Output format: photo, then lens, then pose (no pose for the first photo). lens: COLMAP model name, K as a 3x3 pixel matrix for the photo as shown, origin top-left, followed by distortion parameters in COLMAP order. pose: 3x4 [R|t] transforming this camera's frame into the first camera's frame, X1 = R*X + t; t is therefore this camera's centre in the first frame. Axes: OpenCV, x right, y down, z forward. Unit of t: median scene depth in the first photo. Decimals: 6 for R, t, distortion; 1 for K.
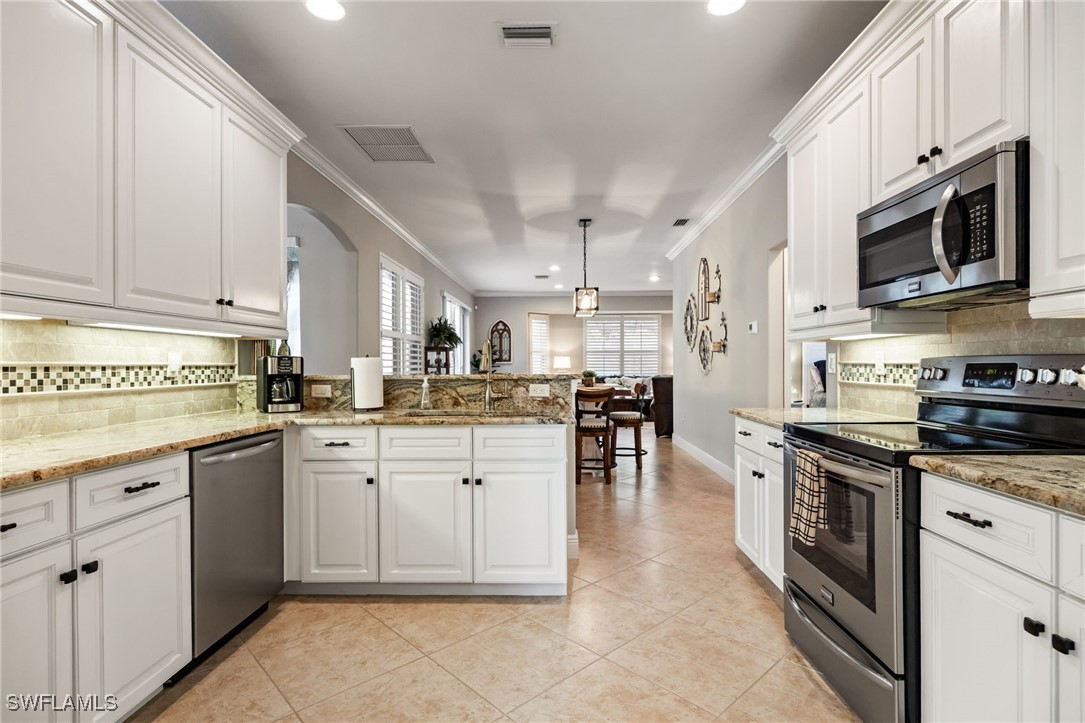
lens RADIAL K [[531.9, 0, 552.8], [0, 531.9, 362.5], [0, 0, 1]] dist [-0.001569, -0.000284]
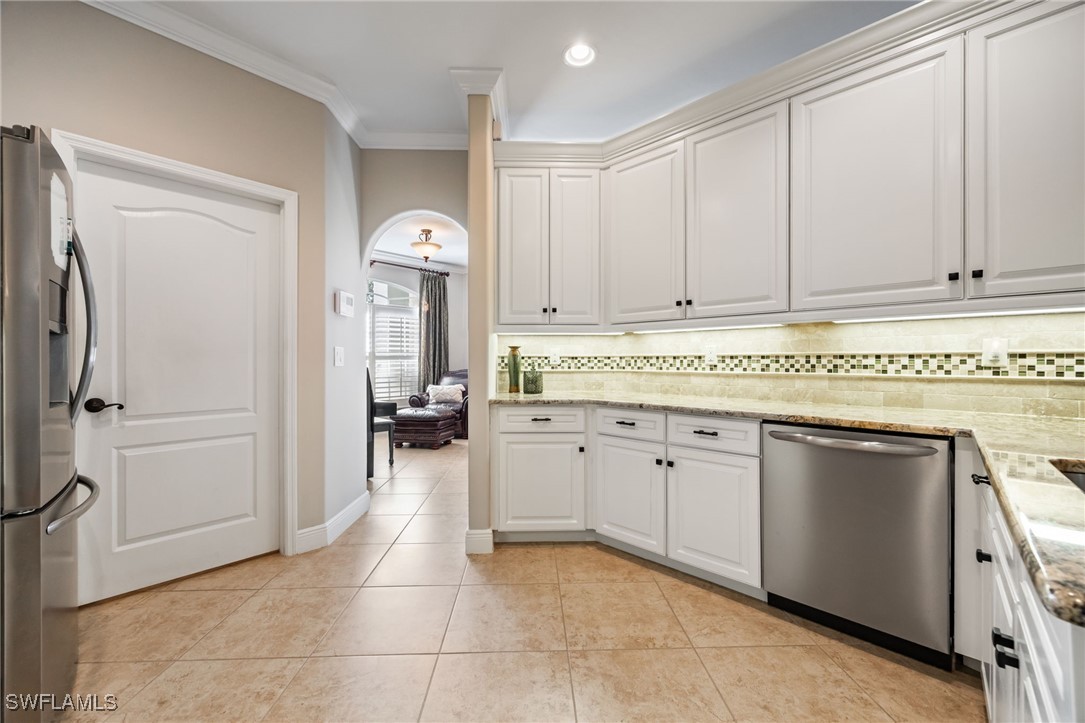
lens RADIAL K [[424.6, 0, 543.4], [0, 424.6, 359.8], [0, 0, 1]] dist [0.003070, -0.000756]
pose [[-0.674009, 0.005806, -0.738700, 0.347768], [0.007851, 0.999969, 0.000696, 0.012029], [0.738681, -0.005330, -0.674034, 1.113017]]
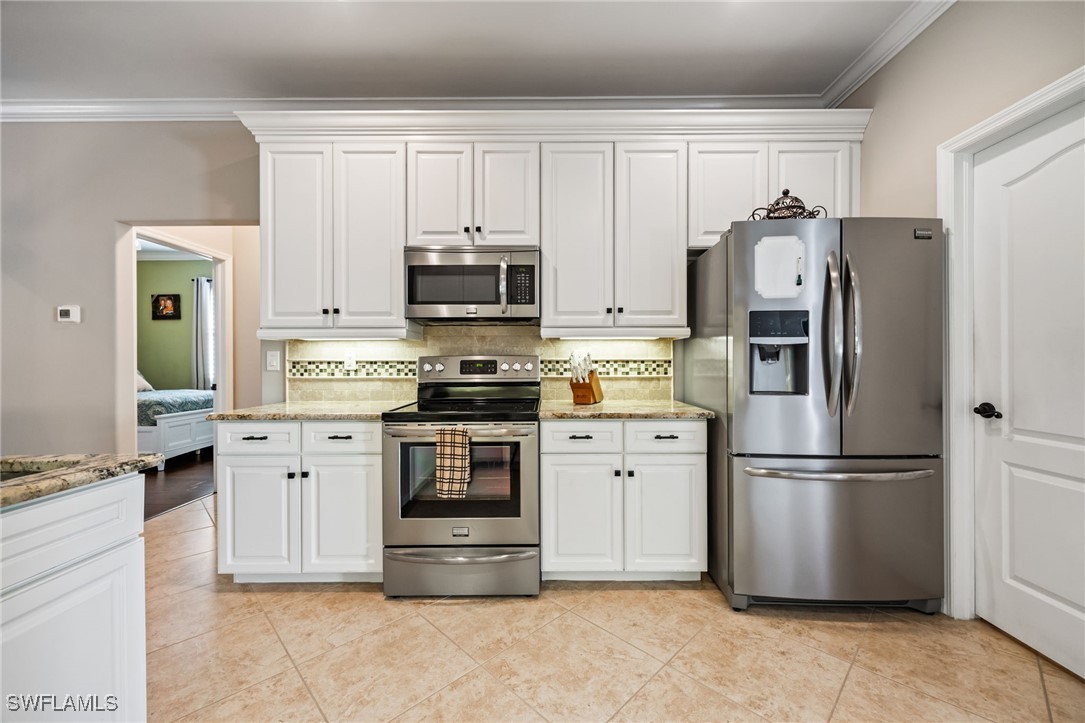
lens RADIAL K [[424.6, 0, 550.5], [0, 424.6, 360.3], [0, 0, 1]] dist [0.003070, -0.000756]
pose [[-0.015560, 0.001630, 0.999878, -0.487643], [0.001449, 0.999998, -0.001607, 0.003700], [-0.999878, 0.001424, -0.015562, 0.680270]]
